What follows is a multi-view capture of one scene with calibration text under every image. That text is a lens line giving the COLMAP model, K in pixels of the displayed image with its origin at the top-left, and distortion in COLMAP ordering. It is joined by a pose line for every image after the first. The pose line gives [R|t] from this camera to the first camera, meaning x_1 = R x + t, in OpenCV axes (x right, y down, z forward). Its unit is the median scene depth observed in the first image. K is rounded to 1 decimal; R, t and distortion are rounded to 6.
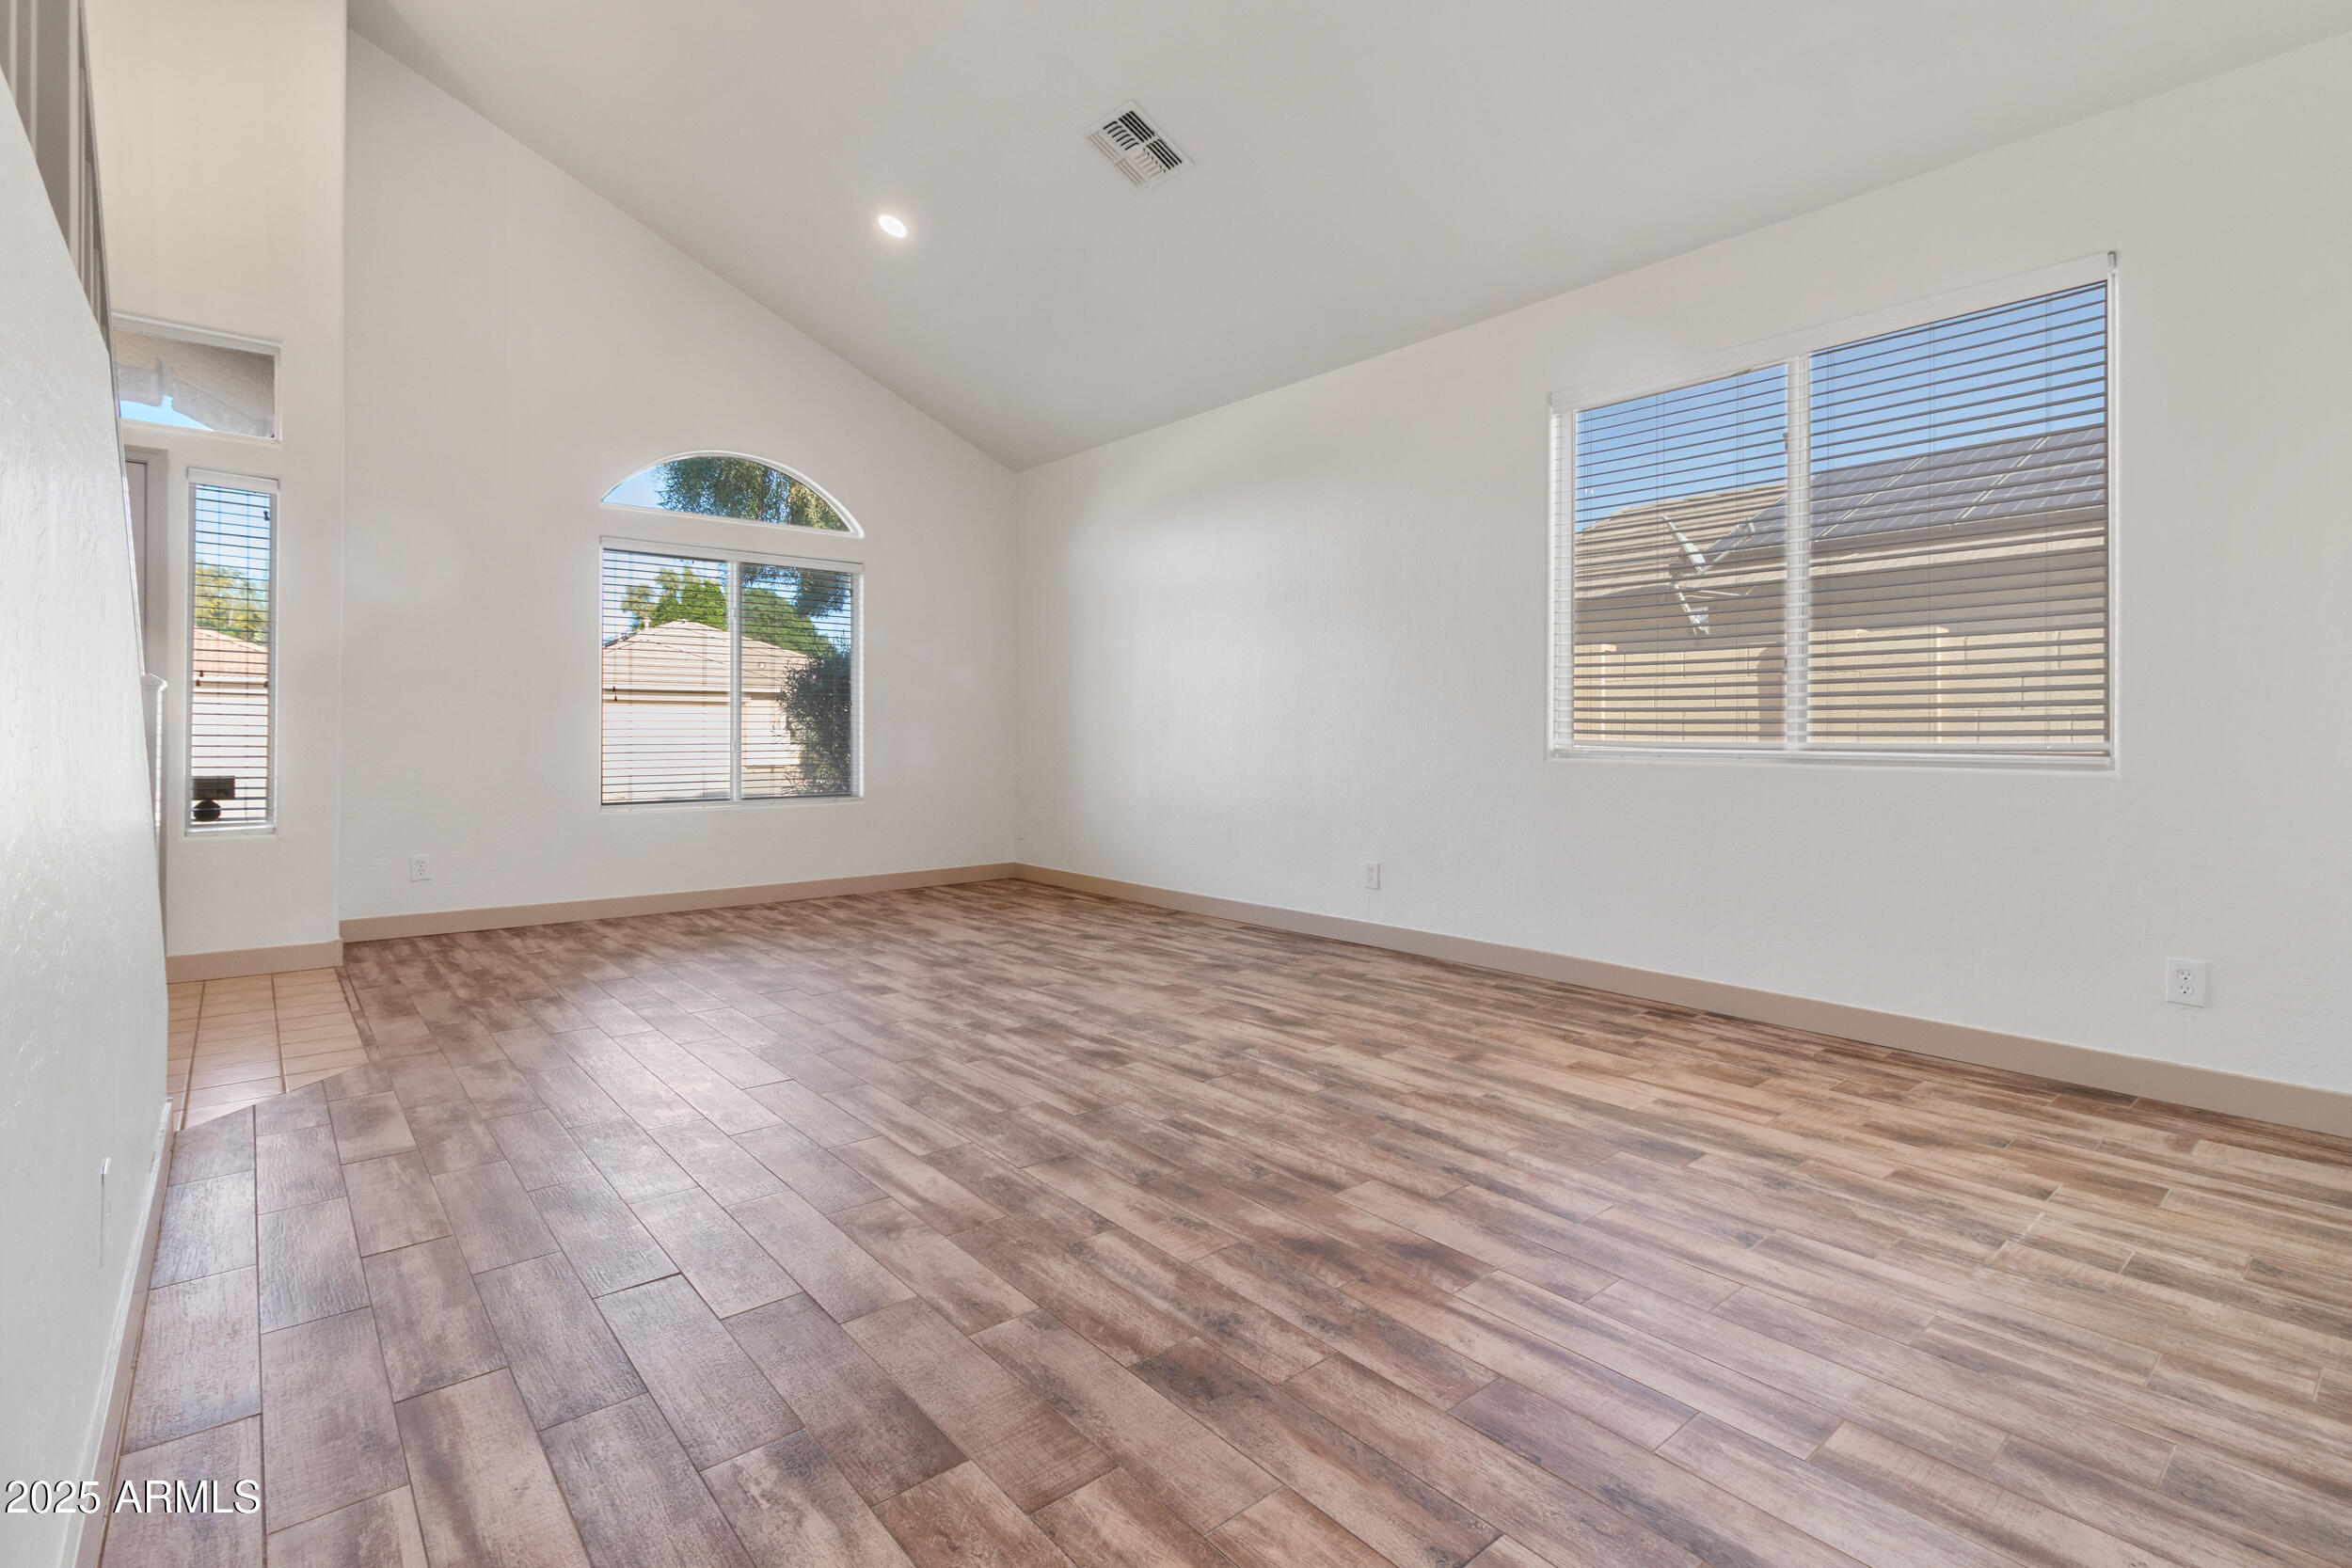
lens RADIAL K [[1101.0, 0, 1176.1], [0, 1101.0, 732.9], [0, 0, 1]] dist [-0.000067, -0.000570]
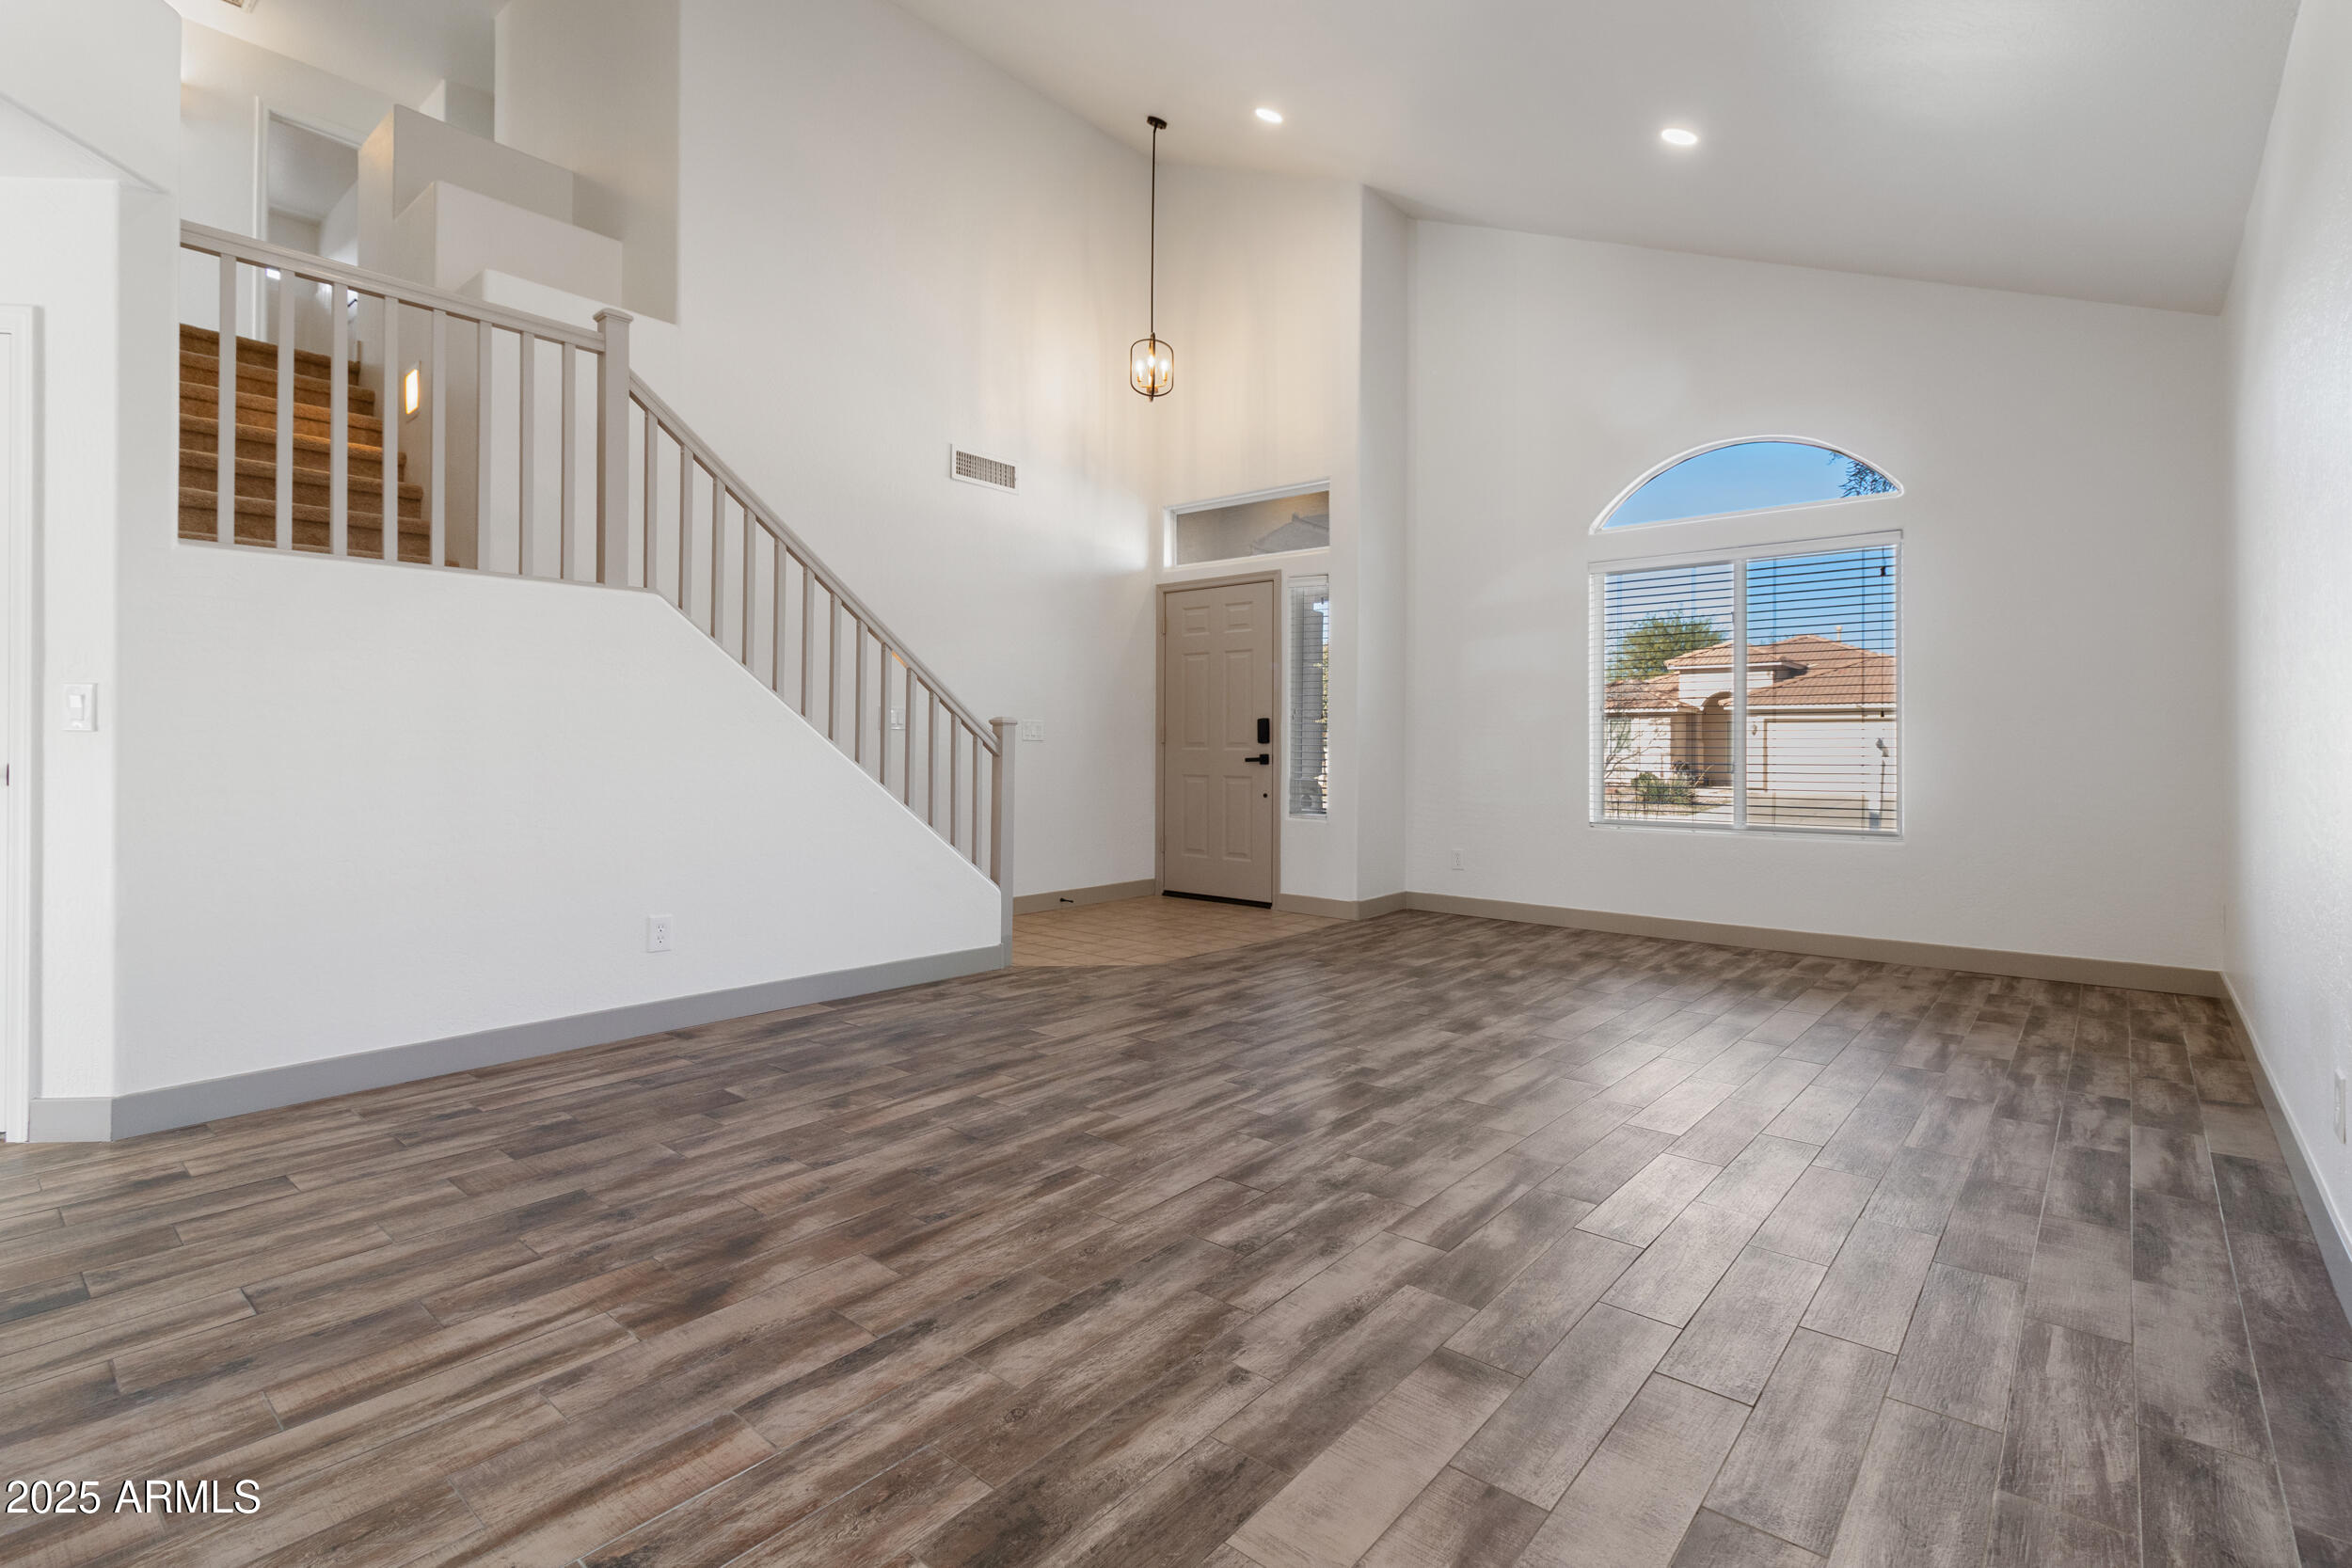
lens RADIAL K [[1101.0, 0, 1199.8], [0, 1101.0, 746.3], [0, 0, 1]] dist [-0.000067, -0.000570]
pose [[0.170190, -0.003461, -0.985405, 1.017362], [-0.007872, 0.999957, -0.004872, 0.005121], [0.985380, 0.008586, 0.170155, 1.050311]]
